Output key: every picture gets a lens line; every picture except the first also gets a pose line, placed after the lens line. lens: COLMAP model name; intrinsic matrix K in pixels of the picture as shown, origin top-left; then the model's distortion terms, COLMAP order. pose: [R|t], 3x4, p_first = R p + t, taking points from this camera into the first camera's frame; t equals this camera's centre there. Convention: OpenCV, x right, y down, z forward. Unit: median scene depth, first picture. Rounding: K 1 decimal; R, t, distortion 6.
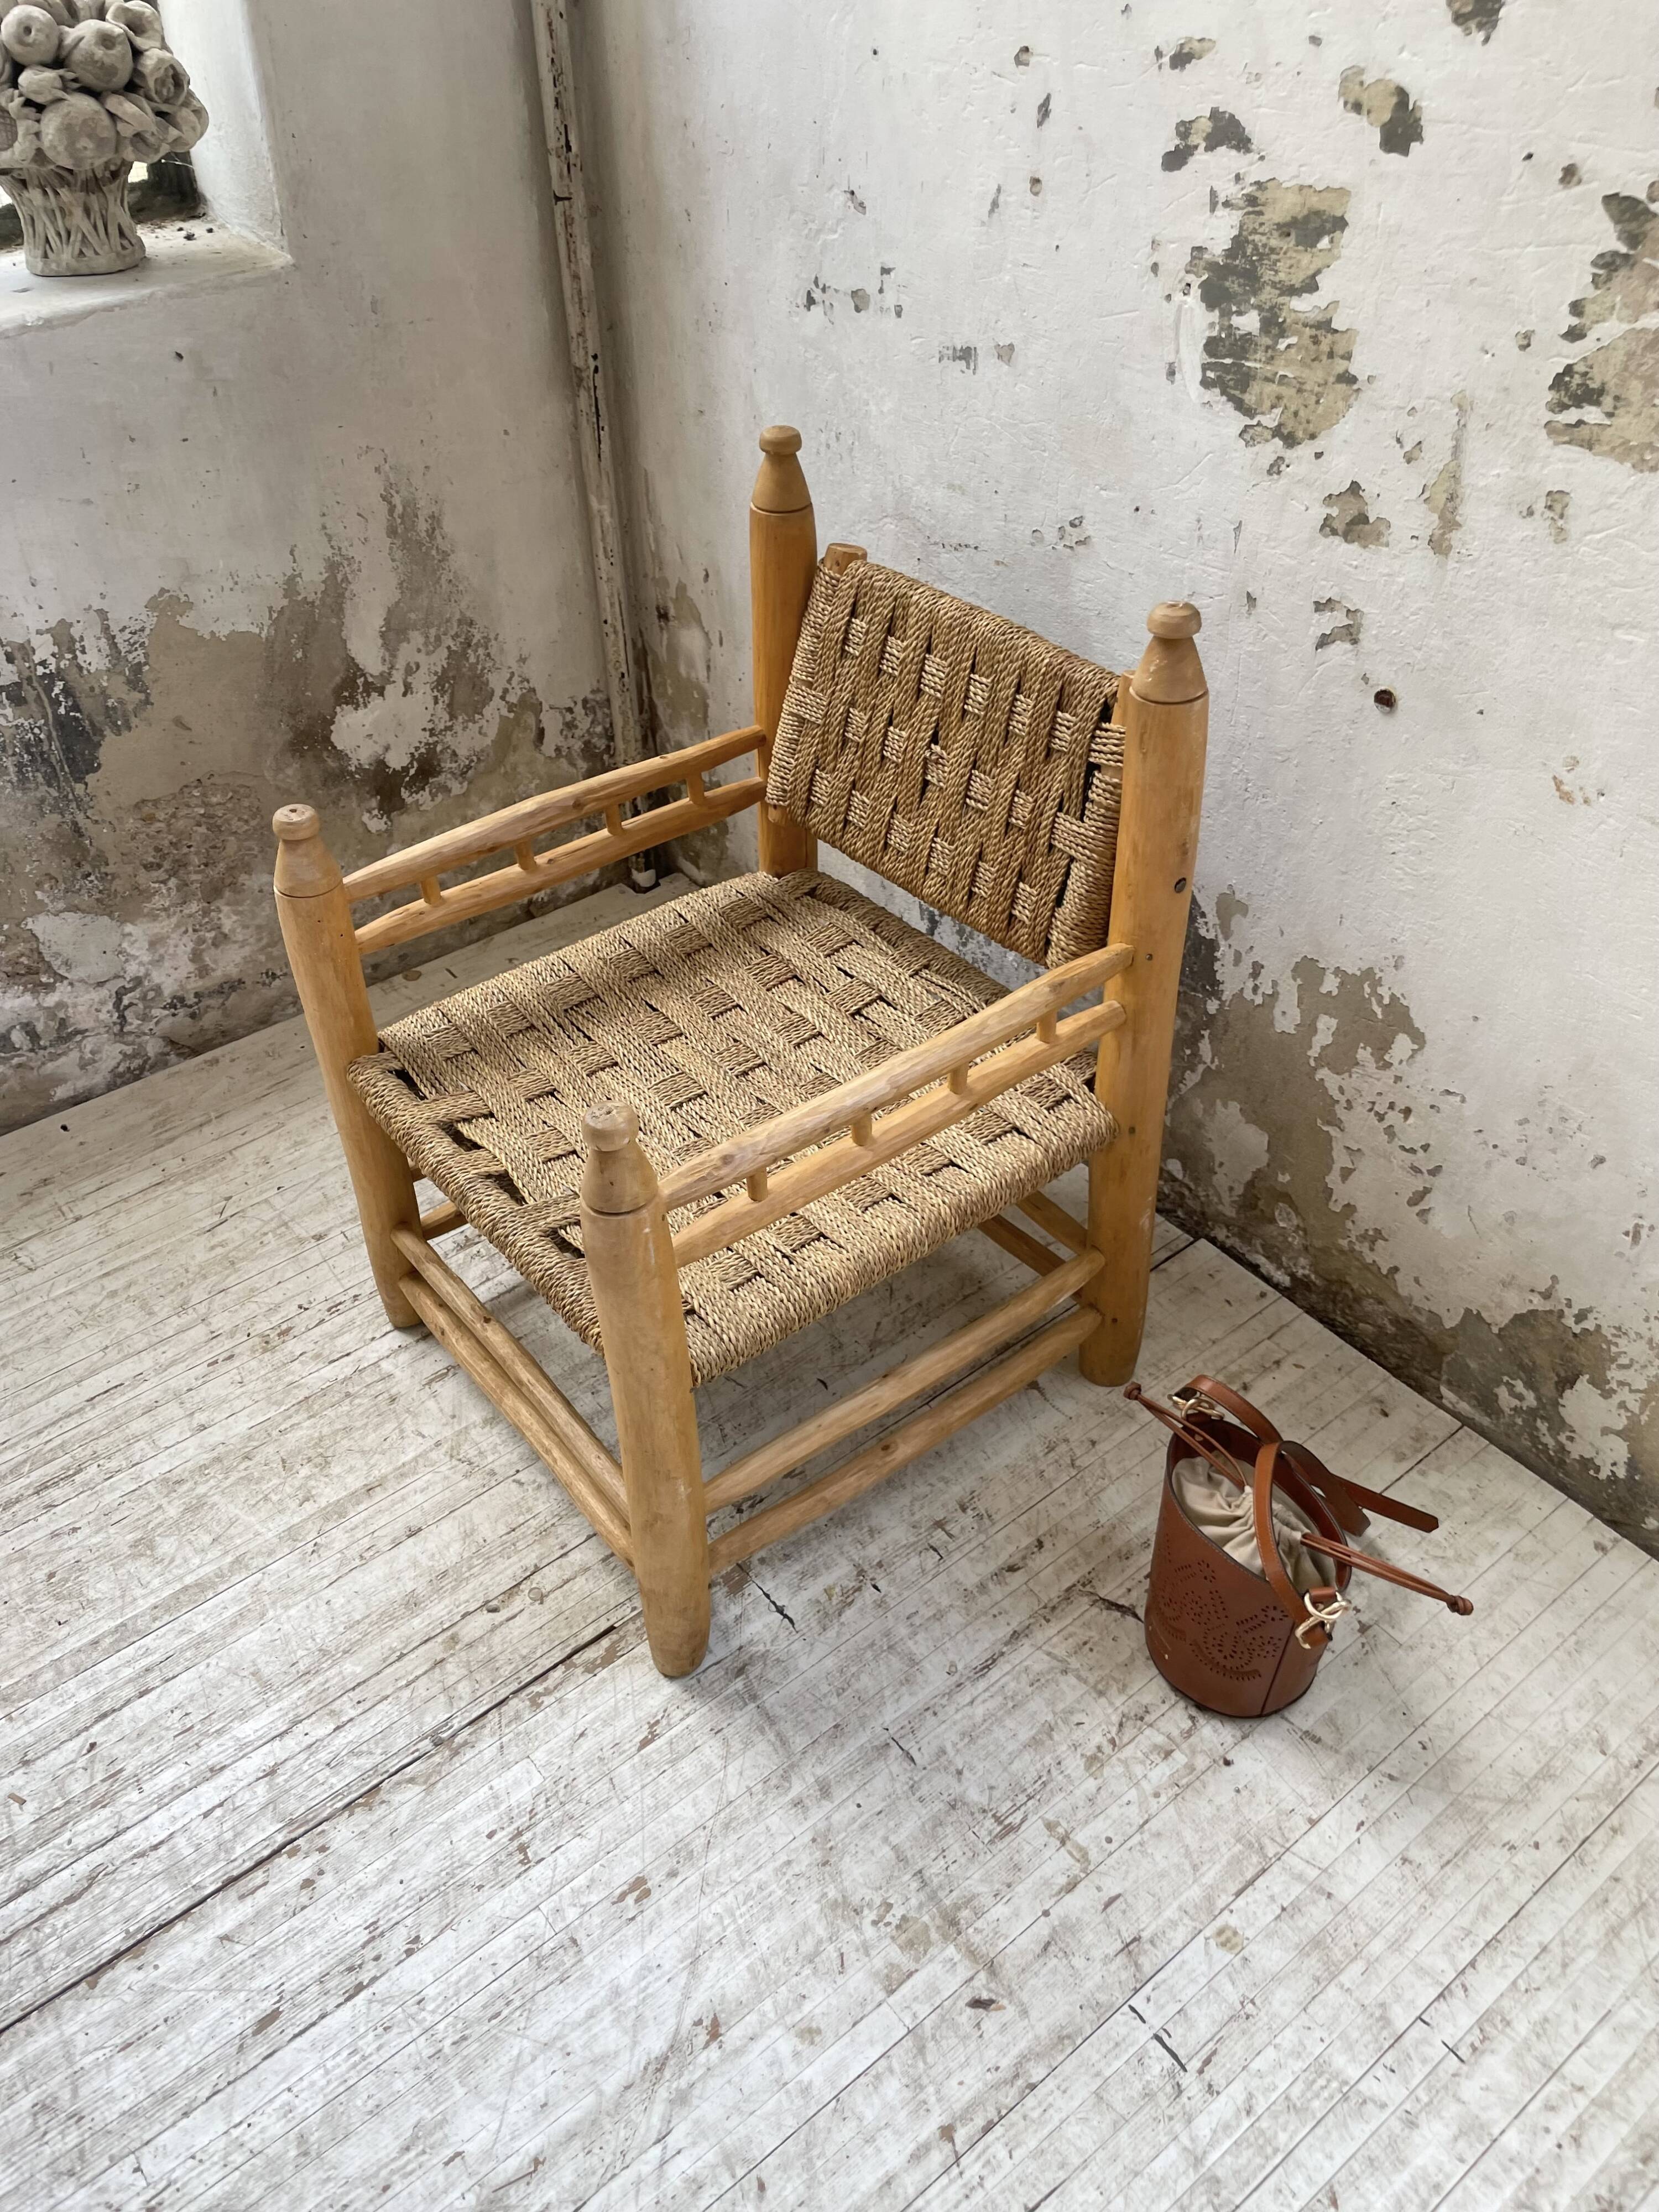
lens RADIAL K [[1683.0, 0, 811.1], [0, 1683.0, 1089.9], [0, 0, 1]] dist [0.081853, -0.117035]
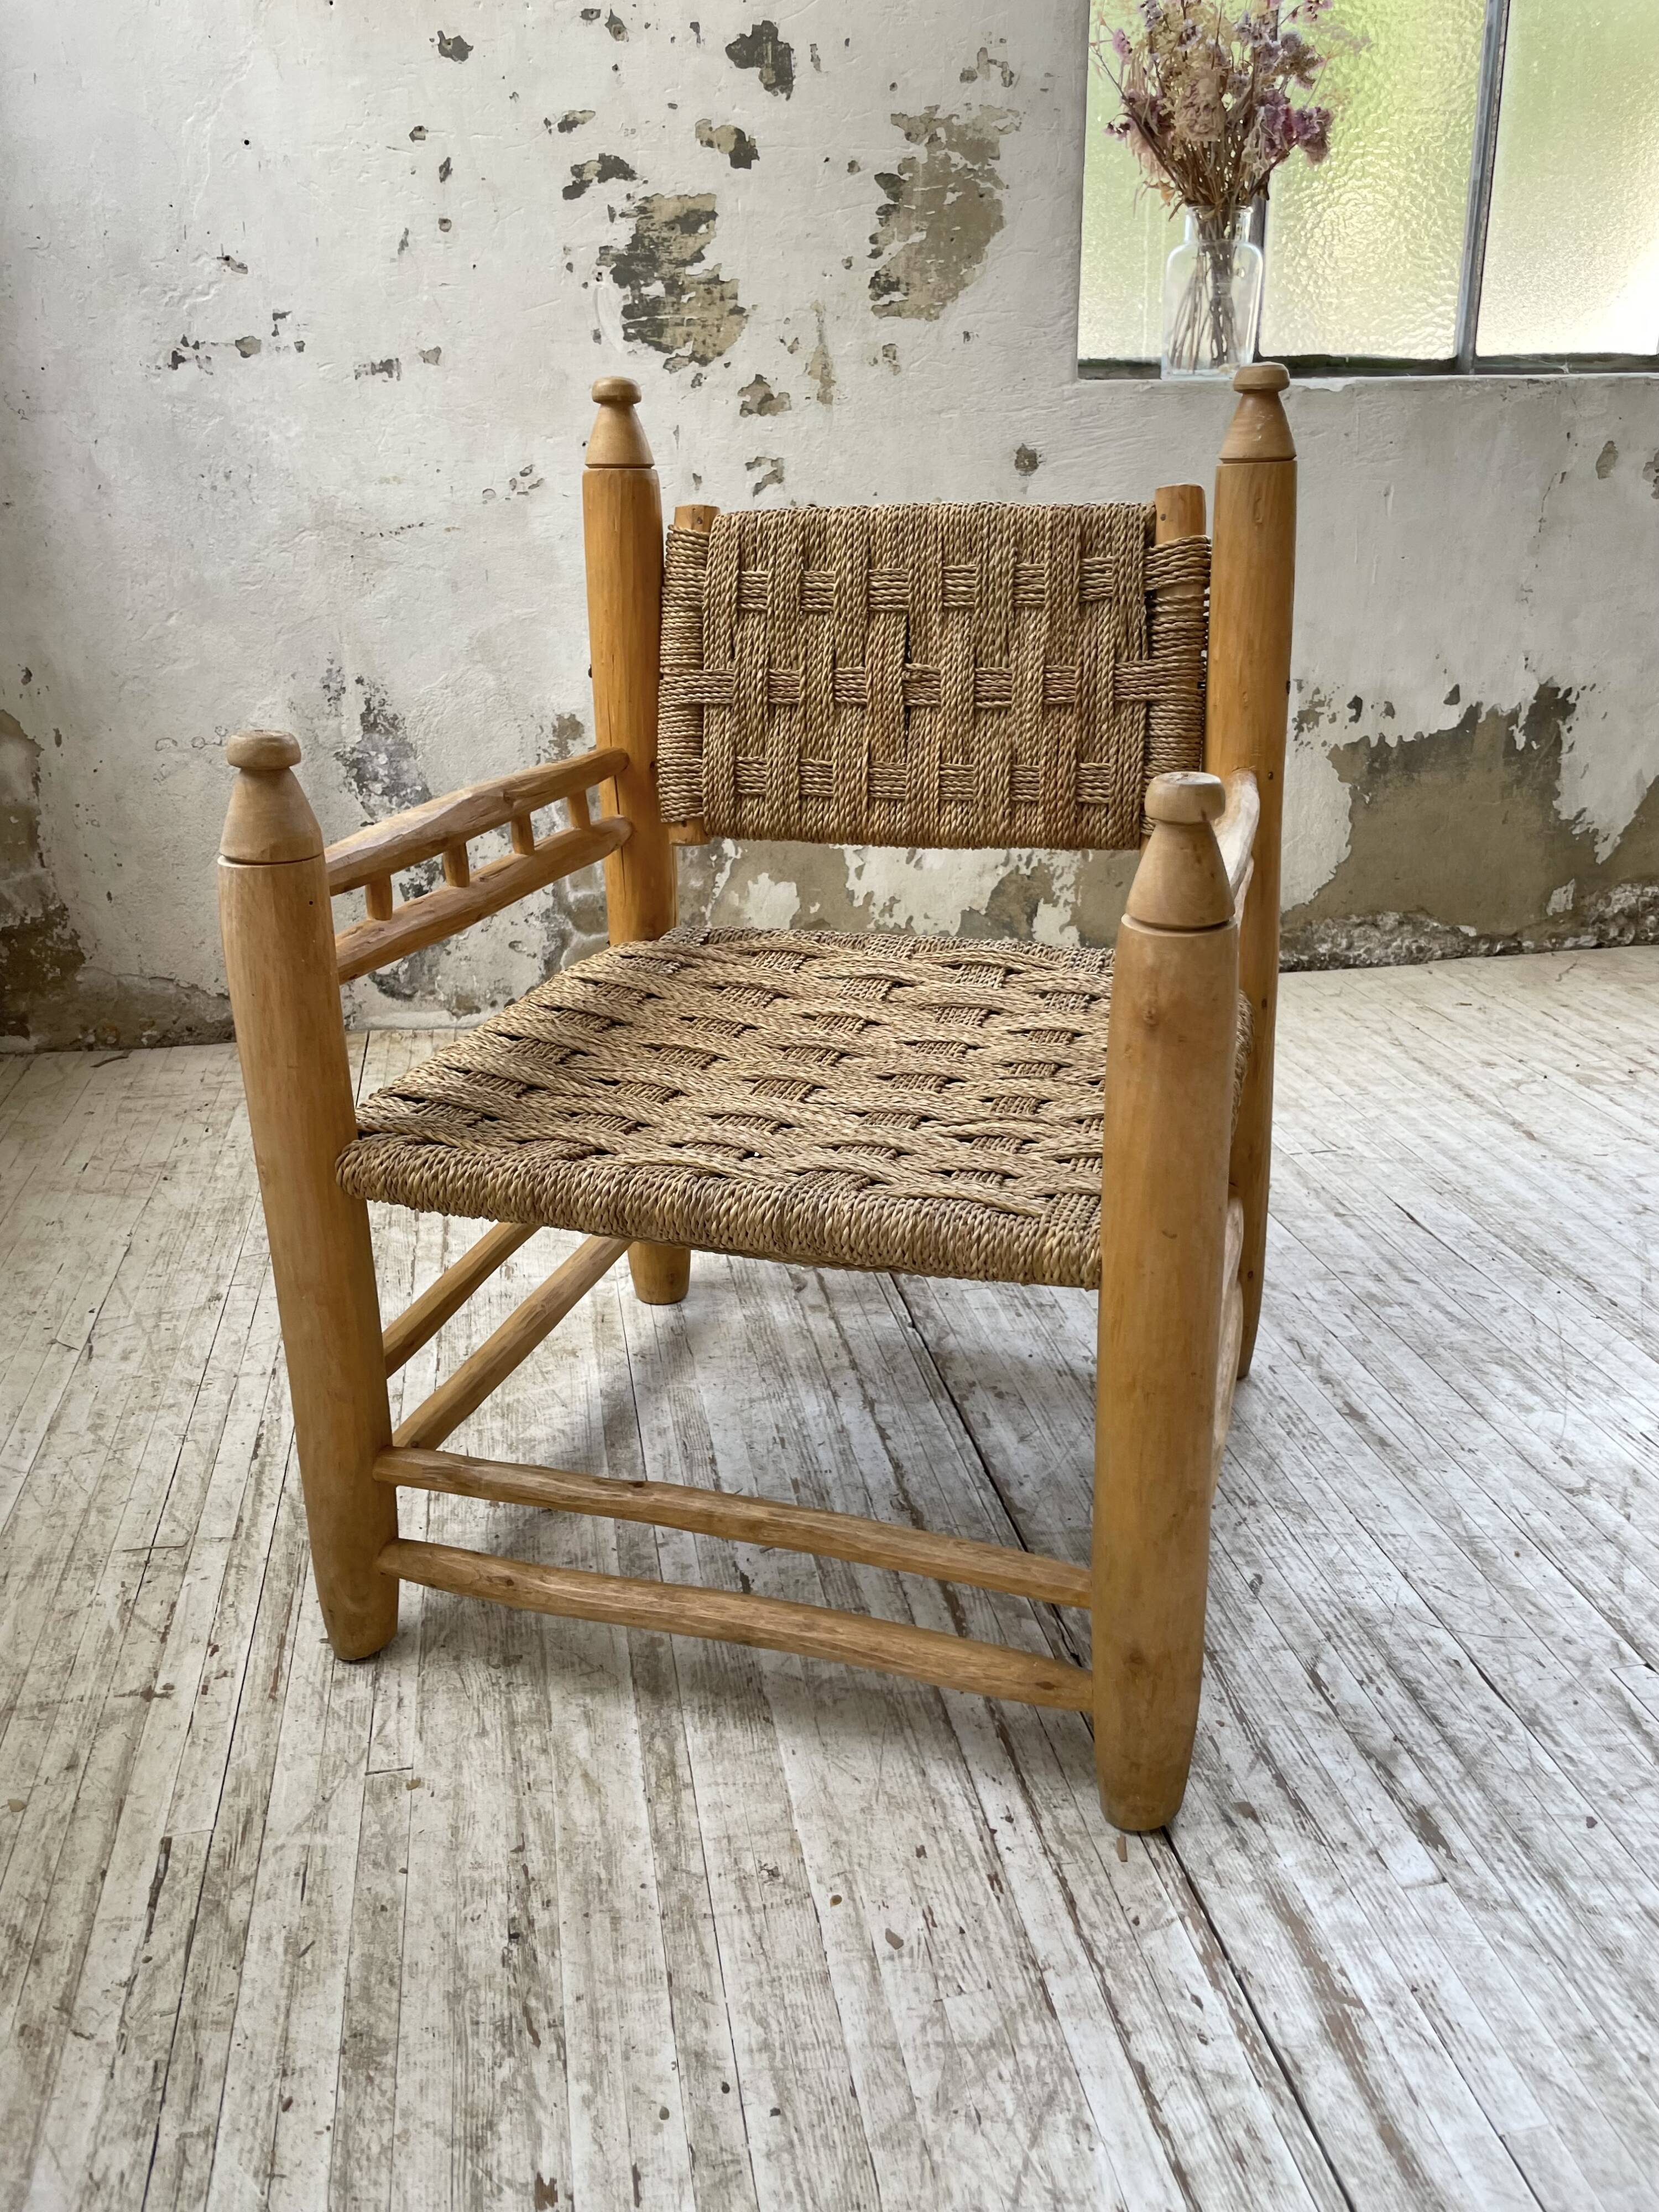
lens RADIAL K [[1683.0, 0, 849.0], [0, 1683.0, 1083.5], [0, 0, 1]] dist [0.081853, -0.117035]
pose [[0.449396, -0.292931, 0.843940, -1.083859], [0.553162, 0.833056, -0.005404, 0.230820], [-0.701466, 0.469264, 0.536410, 0.364574]]
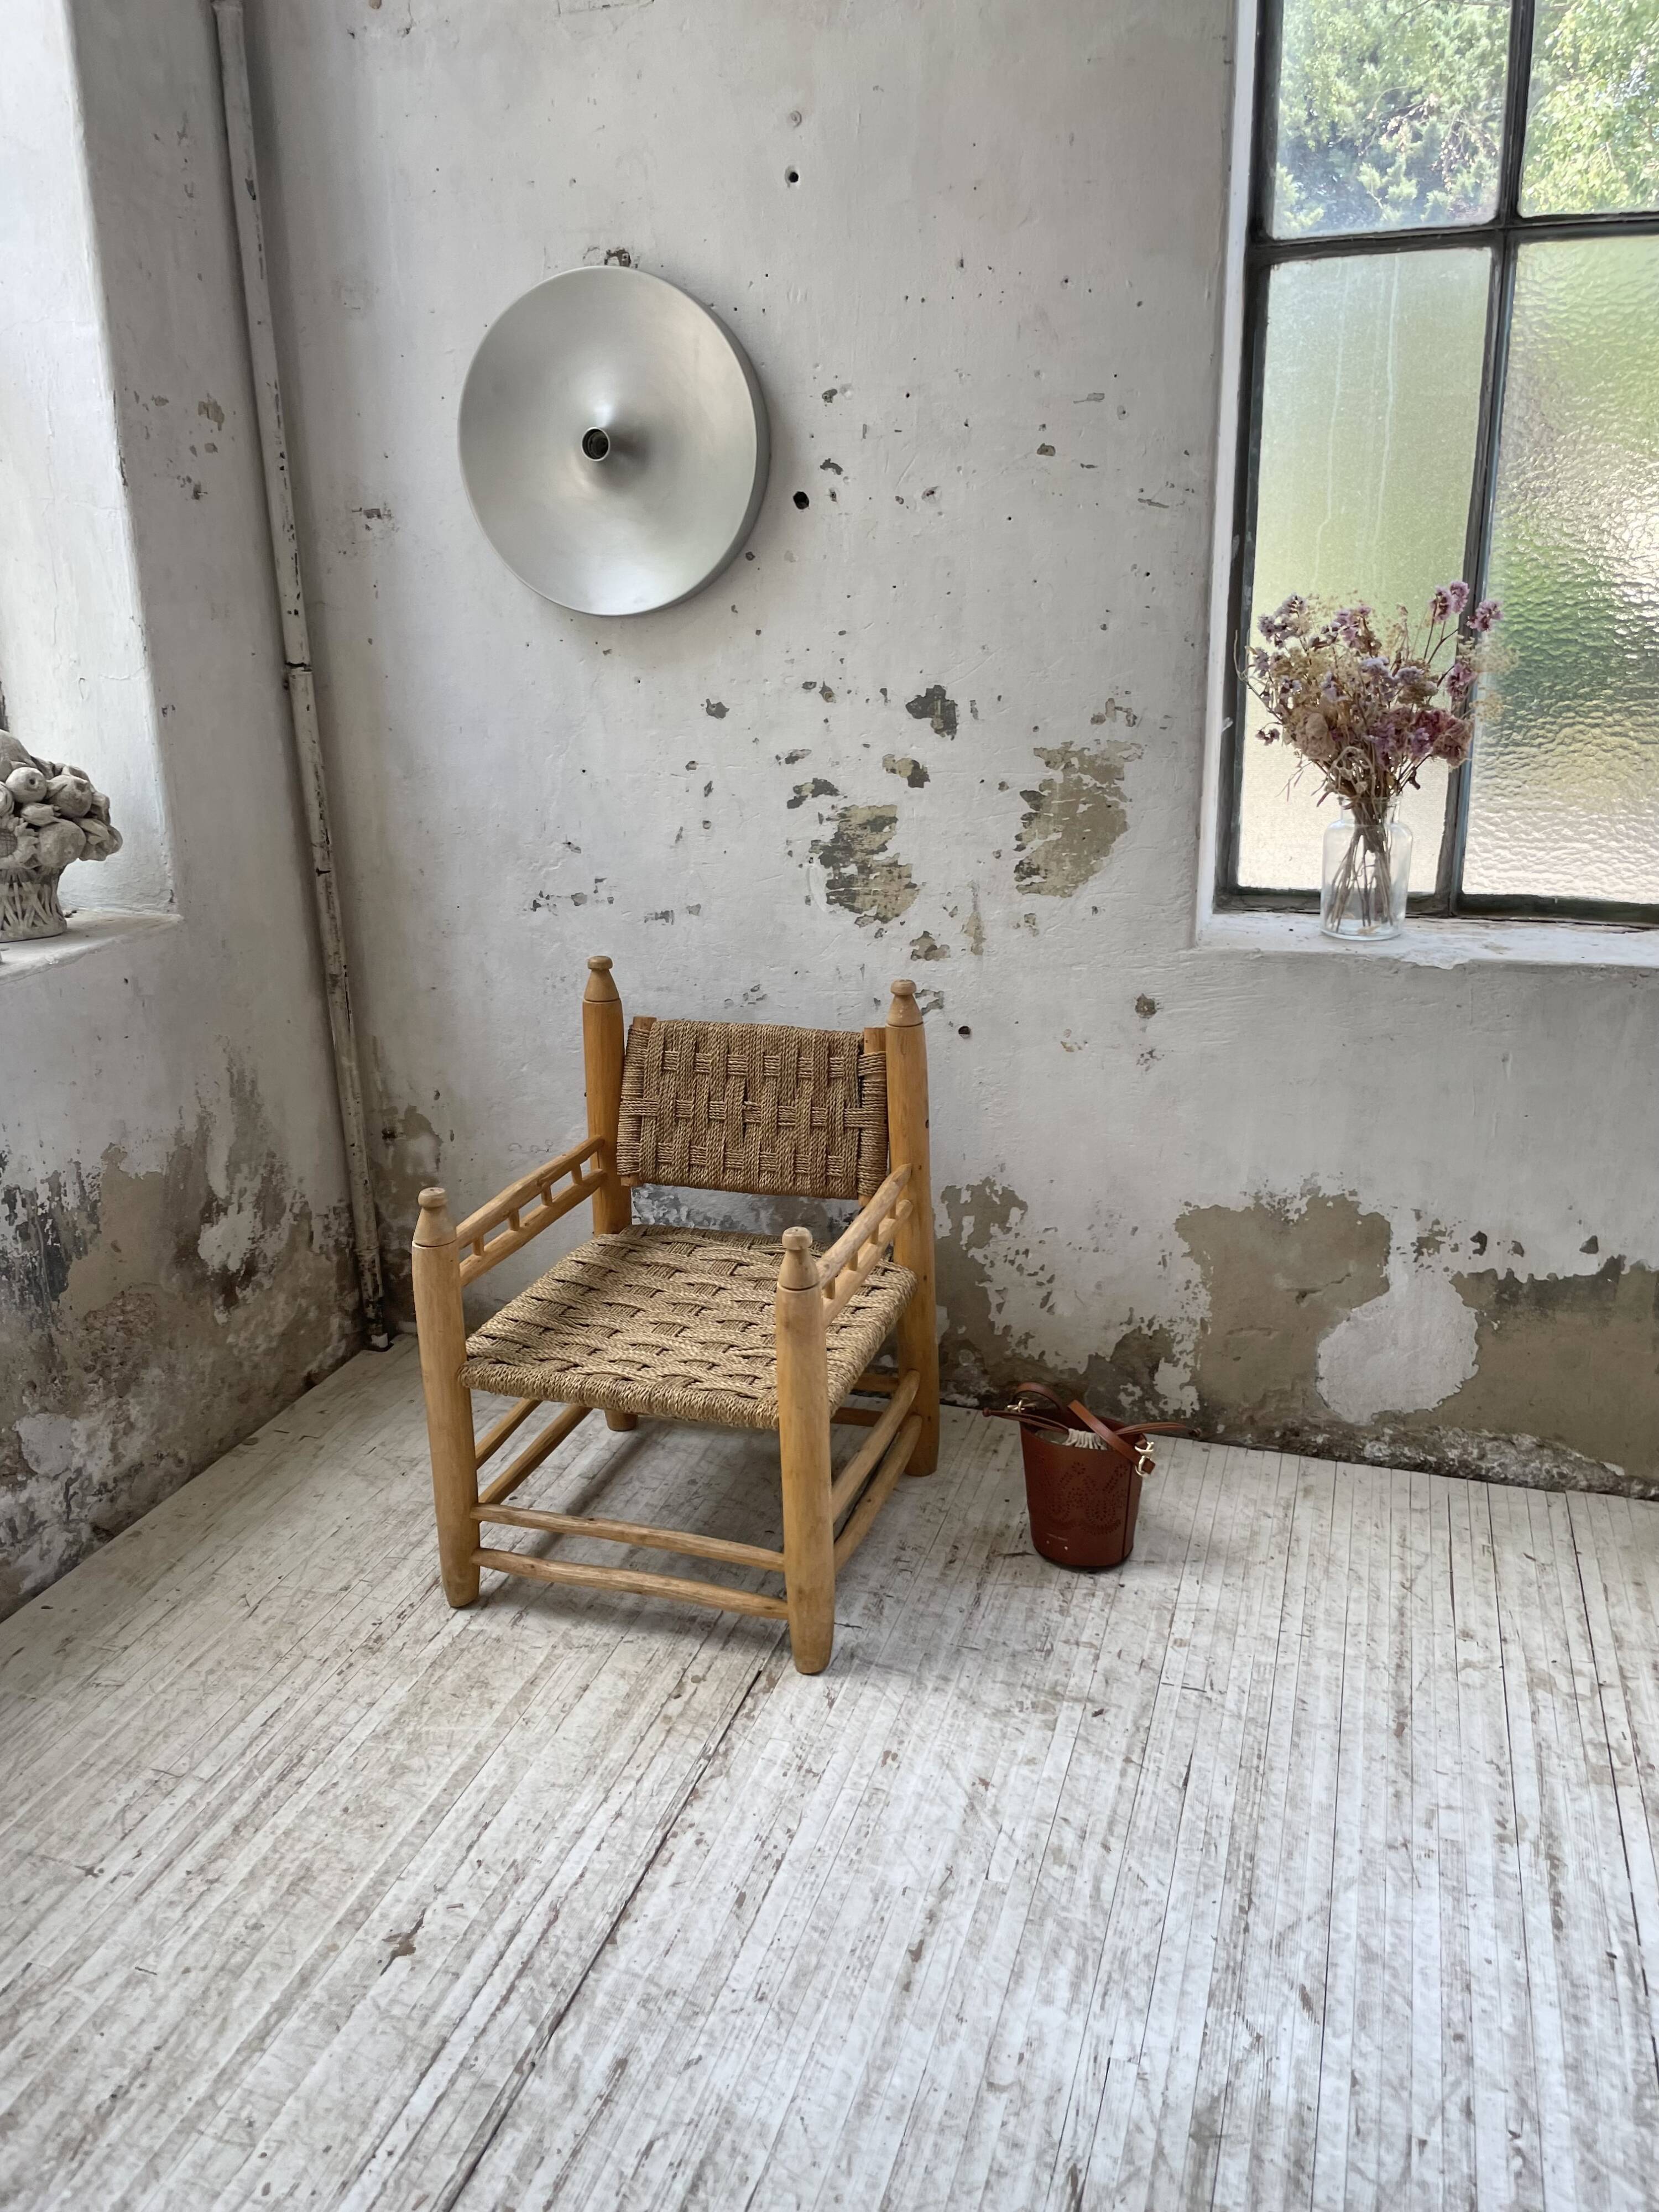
lens RADIAL K [[1683.0, 0, 848.6], [0, 1683.0, 1080.3], [0, 0, 1]] dist [0.081853, -0.117035]
pose [[0.824247, -0.147085, 0.546793, -0.809182], [0.348076, 0.893284, -0.284407, 0.313594], [-0.446610, 0.424747, 0.787483, -0.428002]]
